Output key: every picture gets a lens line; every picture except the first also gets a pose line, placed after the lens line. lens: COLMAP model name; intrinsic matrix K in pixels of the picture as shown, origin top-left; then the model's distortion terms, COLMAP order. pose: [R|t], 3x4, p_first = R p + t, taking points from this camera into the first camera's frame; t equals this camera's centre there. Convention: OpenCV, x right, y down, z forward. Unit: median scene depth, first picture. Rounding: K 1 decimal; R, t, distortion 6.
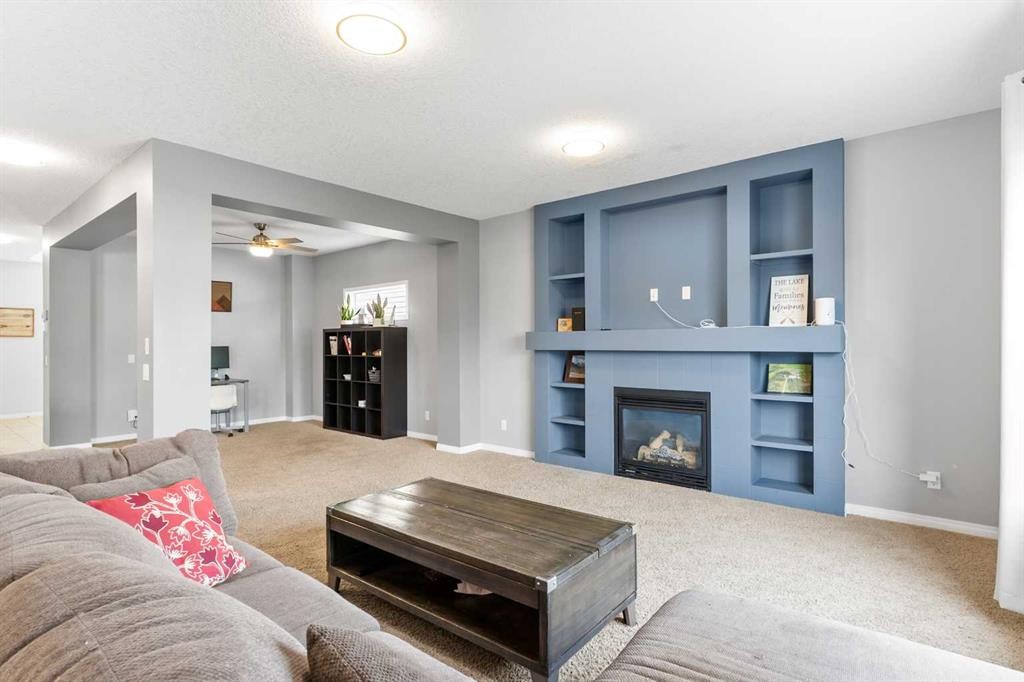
lens RADIAL K [[512.5, 0, 512.0], [0, 512.5, 341.0], [0, 0, 1]] dist [-0.003388, -0.000115]
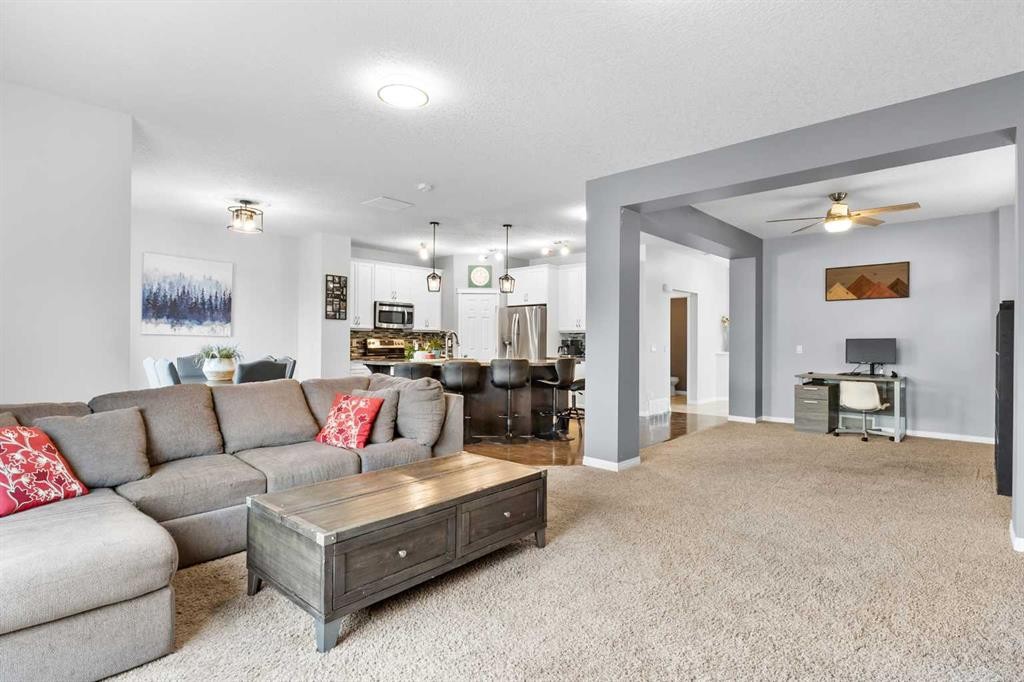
lens RADIAL K [[512.5, 0, 512.0], [0, 512.5, 341.0], [0, 0, 1]] dist [-0.003388, -0.000115]
pose [[-0.055437, 0.006460, -0.998441, 0.478784], [-0.003624, 0.999971, 0.006671, 0.016702], [0.998456, 0.003988, -0.055412, 0.616140]]
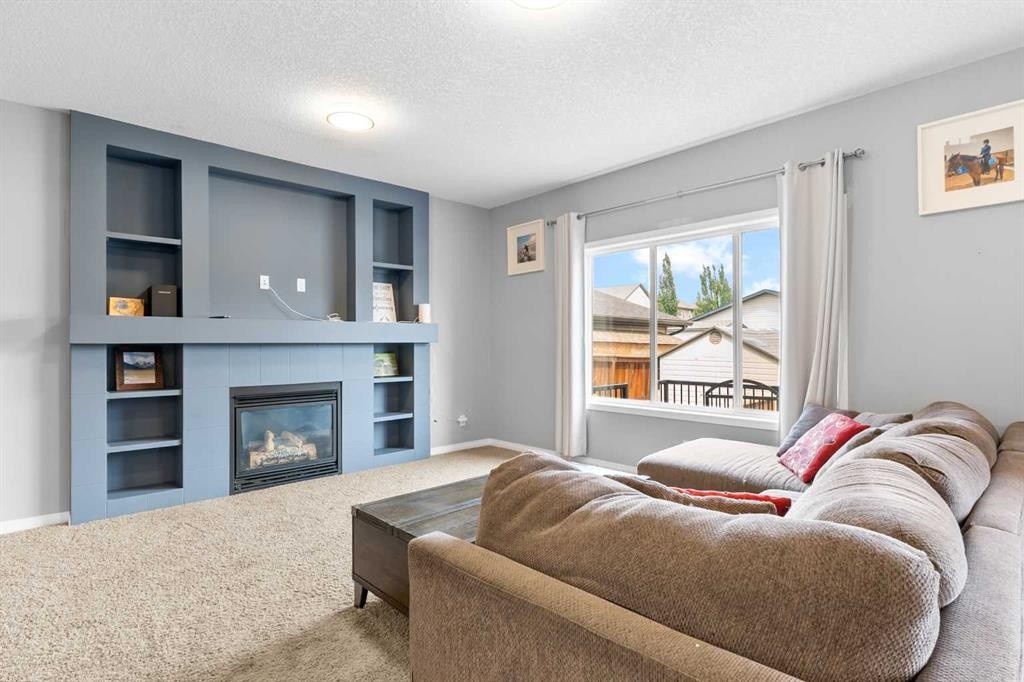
lens RADIAL K [[512.5, 0, 512.0], [0, 512.5, 341.0], [0, 0, 1]] dist [-0.003388, -0.000115]
pose [[0.127410, 0.010567, 0.991794, -0.559298], [0.003393, 0.999933, -0.011090, 0.025284], [-0.991844, 0.004779, 0.127366, 0.445226]]
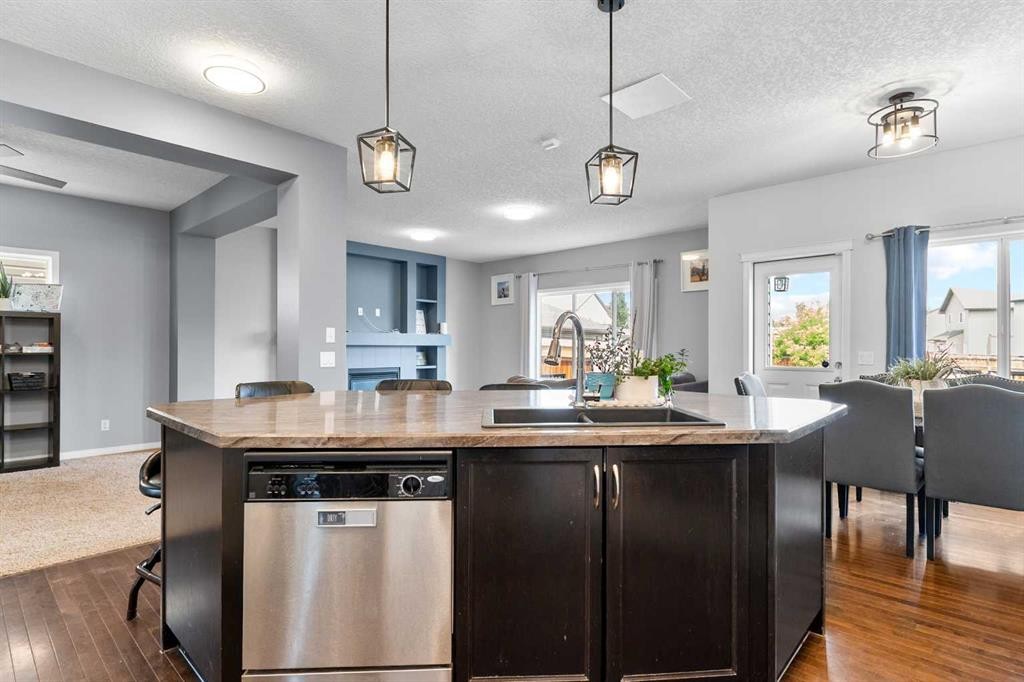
lens RADIAL K [[512.5, 0, 512.0], [0, 512.5, 341.0], [0, 0, 1]] dist [-0.003388, -0.000115]
pose [[0.053743, 0.018235, 0.998388, -1.317899], [-0.006365, 0.999819, -0.017919, 0.030360], [-0.998534, -0.005392, 0.053850, 0.421910]]
